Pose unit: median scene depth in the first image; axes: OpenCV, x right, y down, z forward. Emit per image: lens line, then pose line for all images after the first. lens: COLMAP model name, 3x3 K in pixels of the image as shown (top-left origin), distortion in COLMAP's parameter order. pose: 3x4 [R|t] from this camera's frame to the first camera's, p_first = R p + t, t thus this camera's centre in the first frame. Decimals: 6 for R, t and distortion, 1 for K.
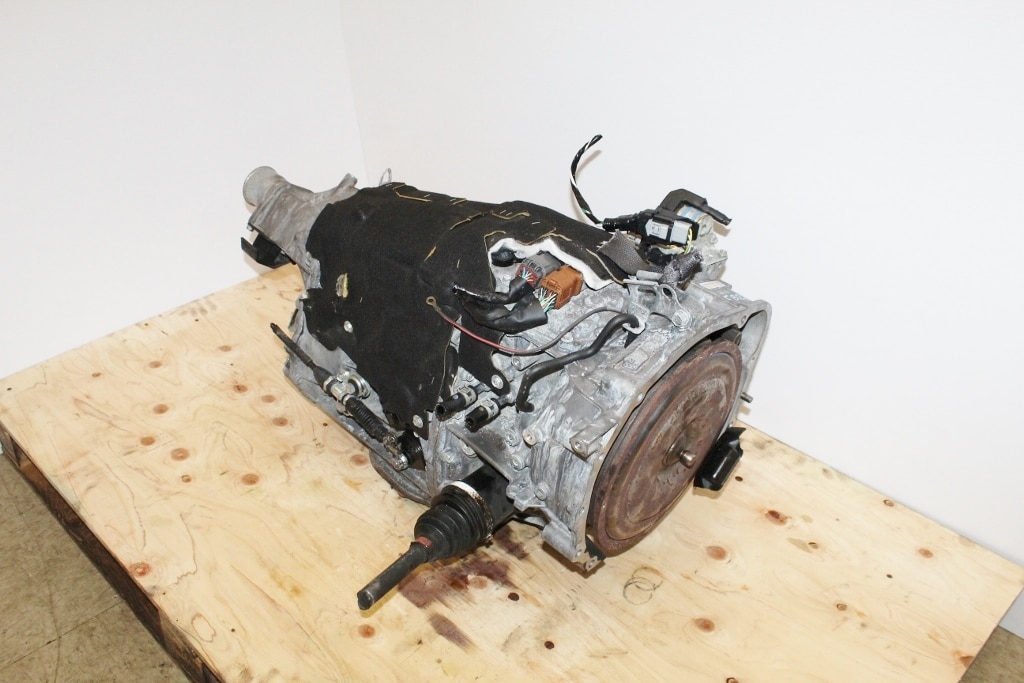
lens RADIAL K [[904.3, 0, 532.8], [0, 904.3, 341.1], [0, 0, 1]] dist [-0.161067, 0.137319]
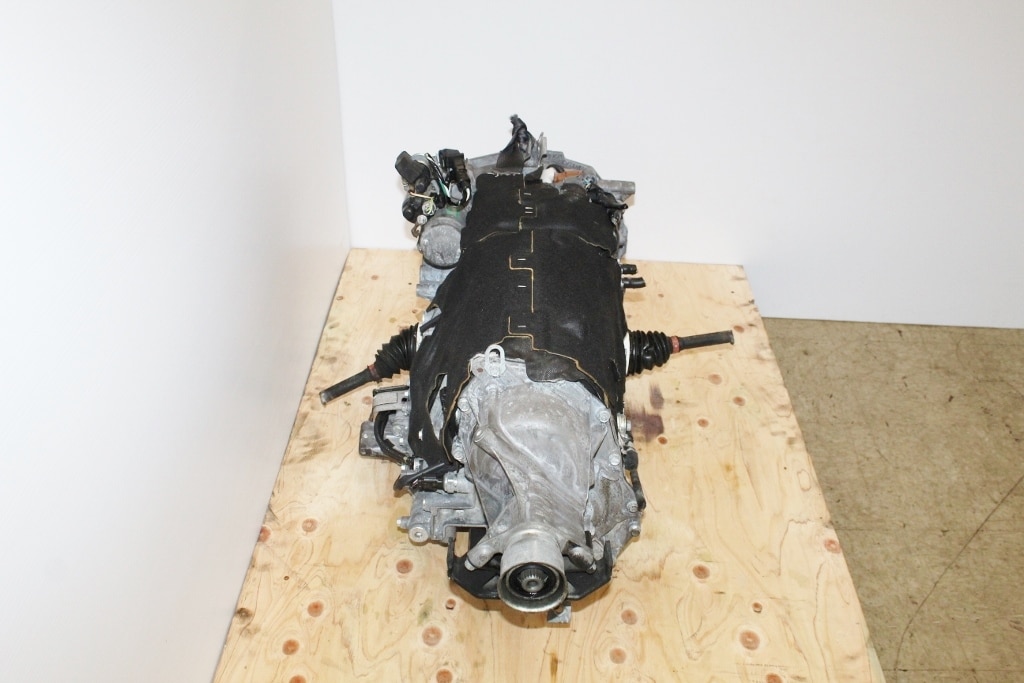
lens RADIAL K [[943.2, 0, 515.2], [0, 943.2, 340.4], [0, 0, 1]] dist [-0.154356, 0.148929]
pose [[-0.667075, -0.464231, 0.582667, -0.711950], [0.371869, 0.470219, 0.800380, -0.923431], [-0.645542, 0.750589, -0.141038, 1.175692]]
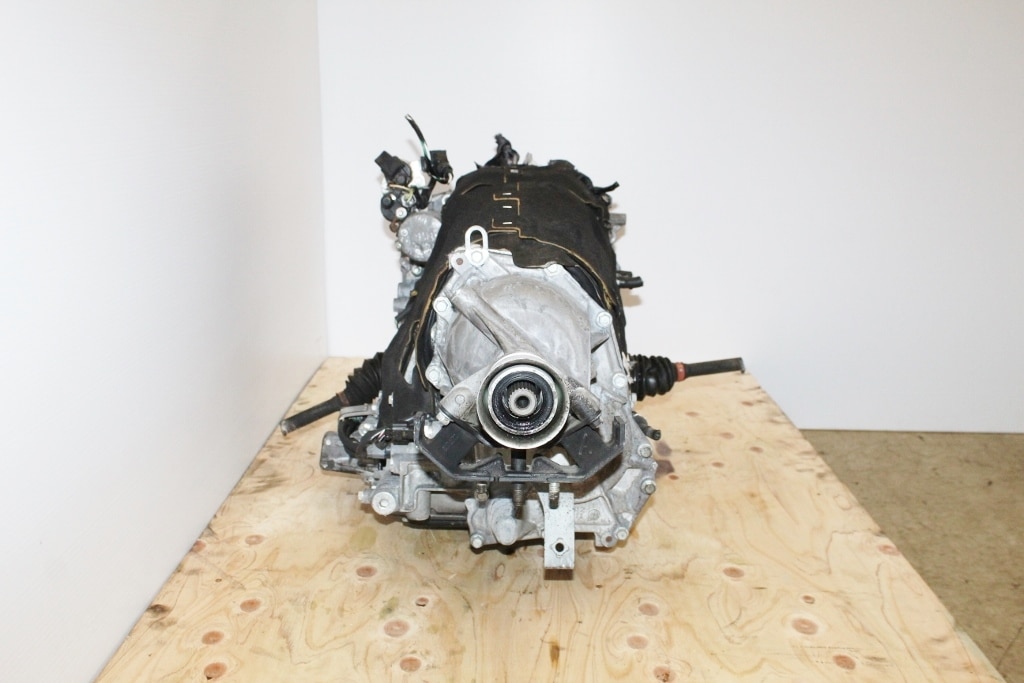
lens RADIAL K [[937.5, 0, 517.5], [0, 937.5, 344.9], [0, 0, 1]] dist [-0.153233, 0.145191]
pose [[-0.679418, -0.229050, 0.697085, -0.770159], [0.370761, 0.712656, 0.595531, -0.589673], [-0.633188, 0.663067, -0.399269, 1.423601]]
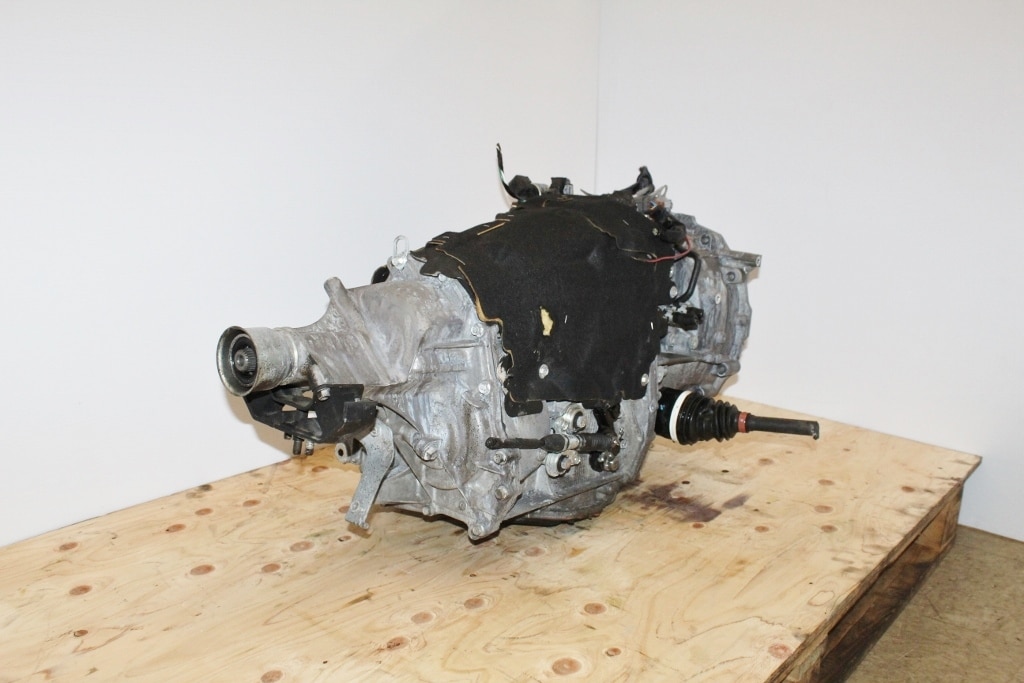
lens RADIAL K [[943.2, 0, 515.2], [0, 943.2, 340.4], [0, 0, 1]] dist [-0.154356, 0.148929]
pose [[-0.063818, -0.265236, 0.962069, -1.120202], [0.521860, 0.812852, 0.258715, -0.304214], [-0.850641, 0.518576, 0.086542, 0.940109]]
